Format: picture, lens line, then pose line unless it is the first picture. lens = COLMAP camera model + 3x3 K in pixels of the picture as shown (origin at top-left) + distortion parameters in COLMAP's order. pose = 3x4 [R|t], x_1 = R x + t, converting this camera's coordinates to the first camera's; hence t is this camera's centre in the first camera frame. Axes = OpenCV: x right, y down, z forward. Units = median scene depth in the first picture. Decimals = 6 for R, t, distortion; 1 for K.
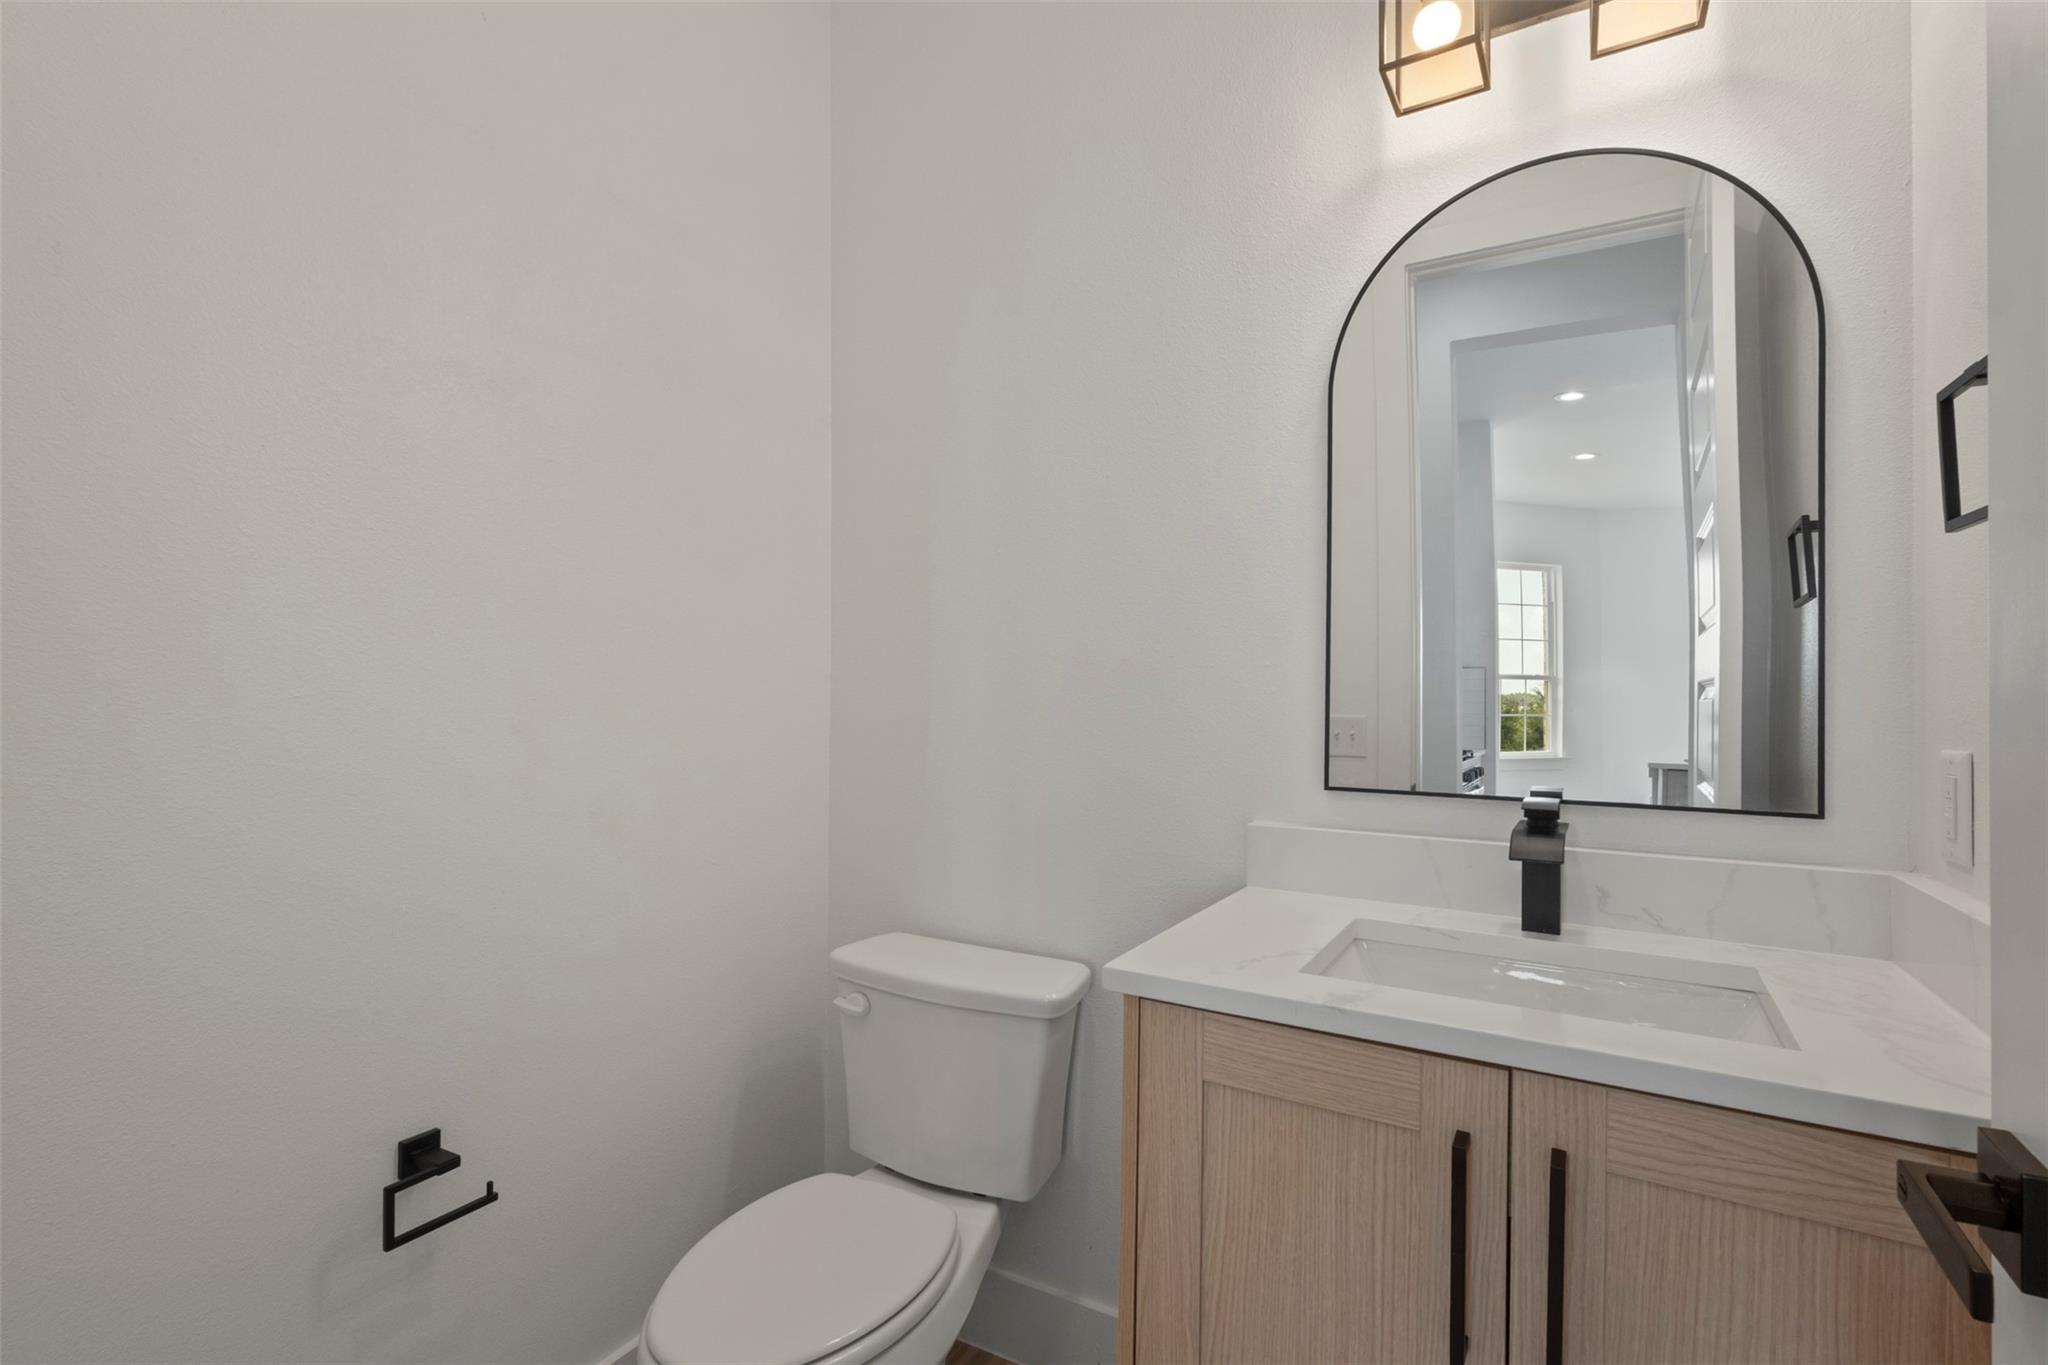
lens RADIAL K [[947.2, 0, 1026.1], [0, 947.2, 675.7], [0, 0, 1]] dist [-0.003180, 0.002507]
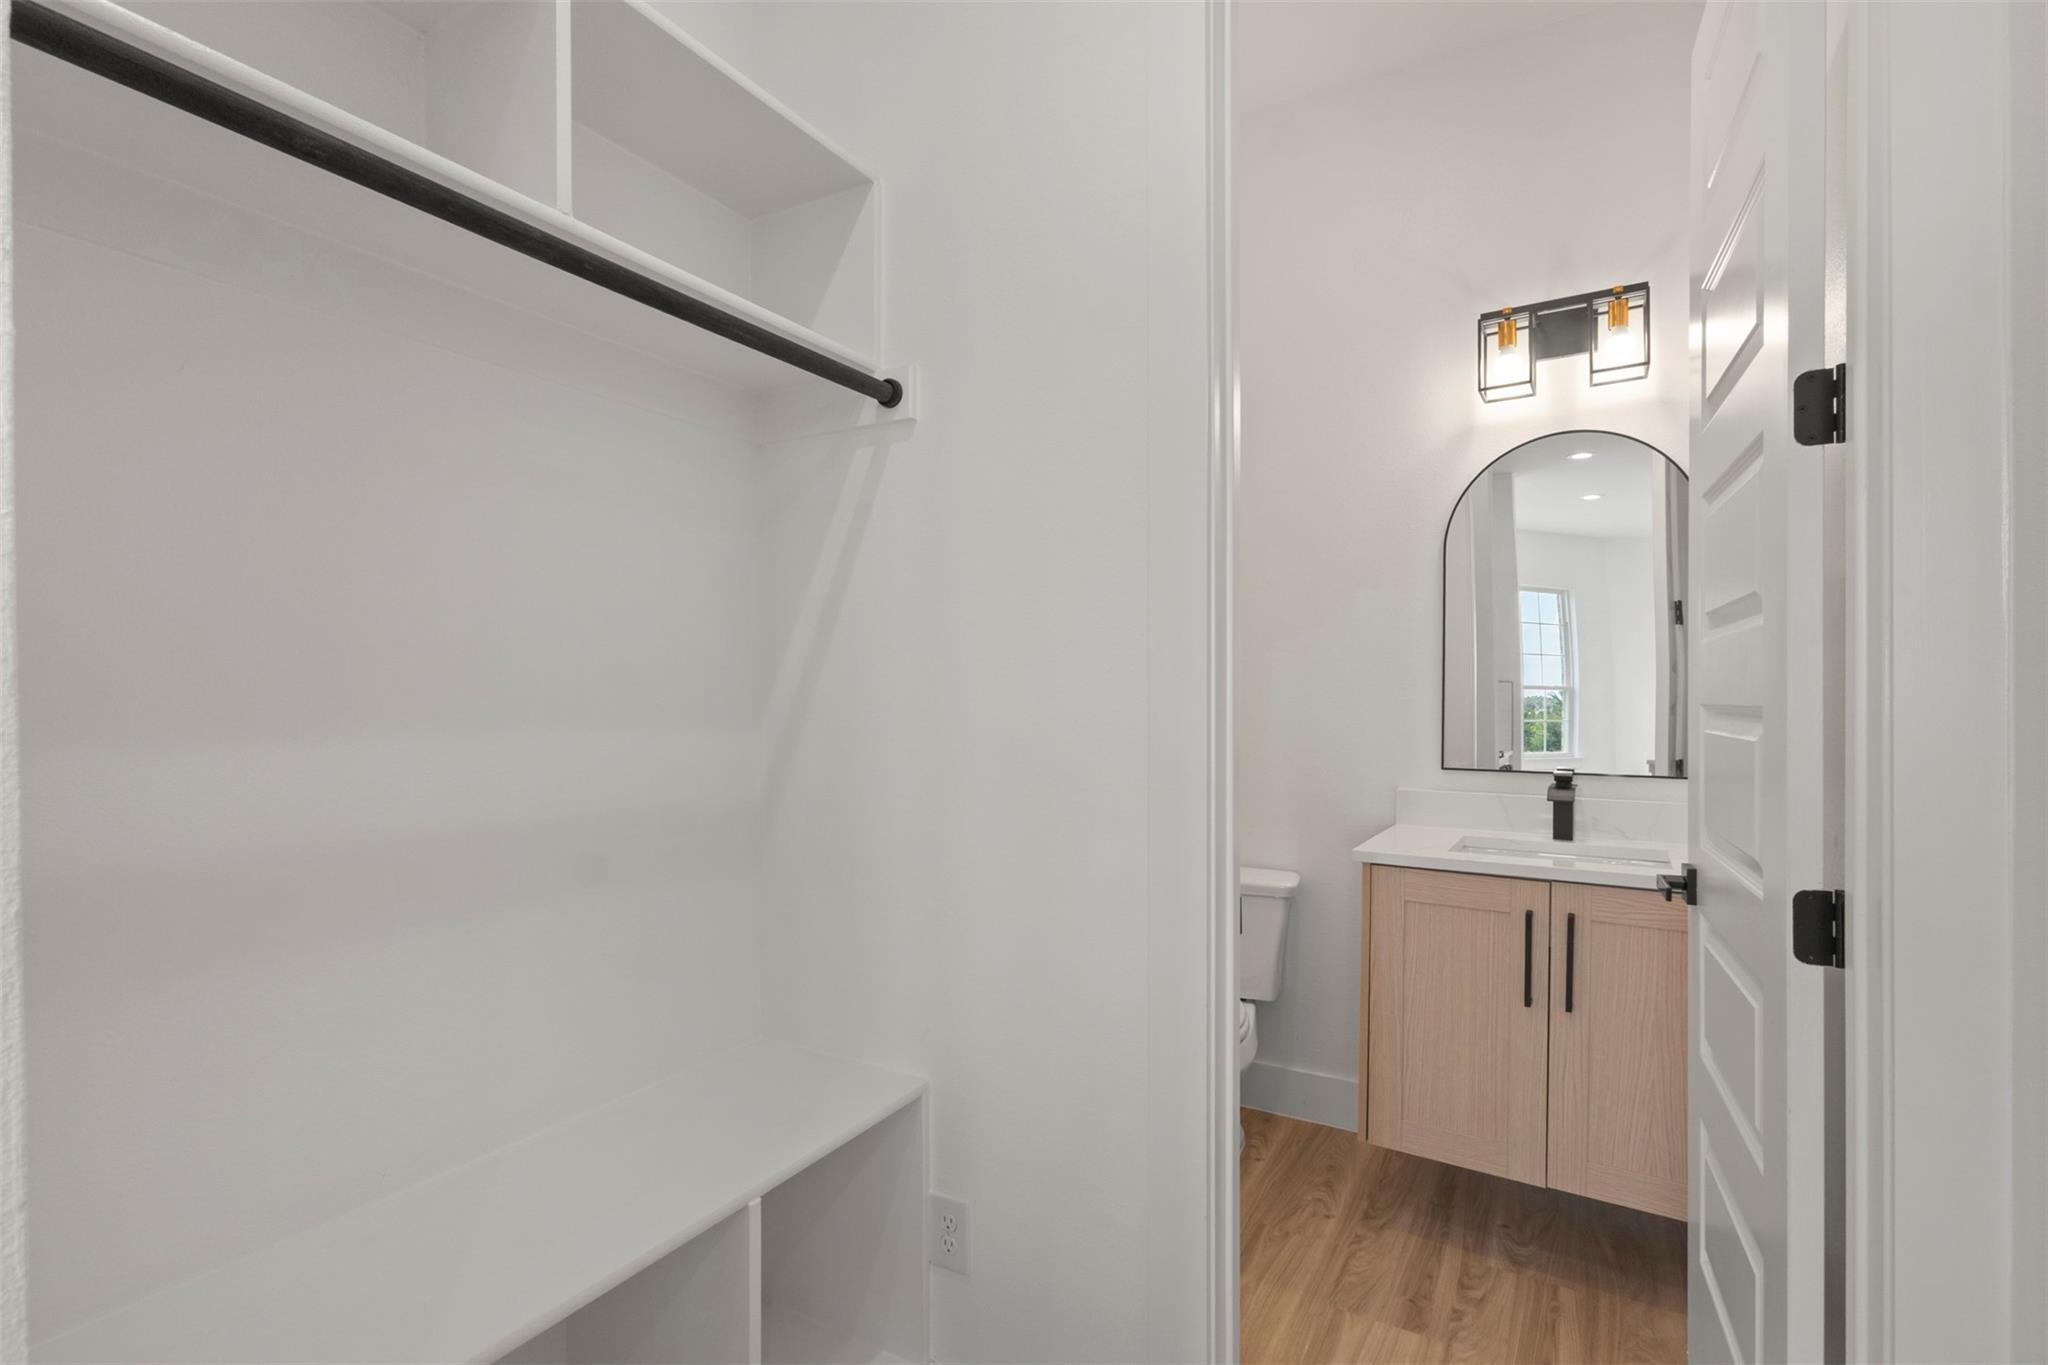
lens RADIAL K [[947.2, 0, 1020.8], [0, 947.2, 692.1], [0, 0, 1]] dist [-0.003180, 0.002507]
pose [[0.999837, -0.005235, -0.017303, -0.507799], [0.005435, 0.999919, 0.011511, -0.058449], [0.017241, -0.011603, 0.999784, -0.912261]]
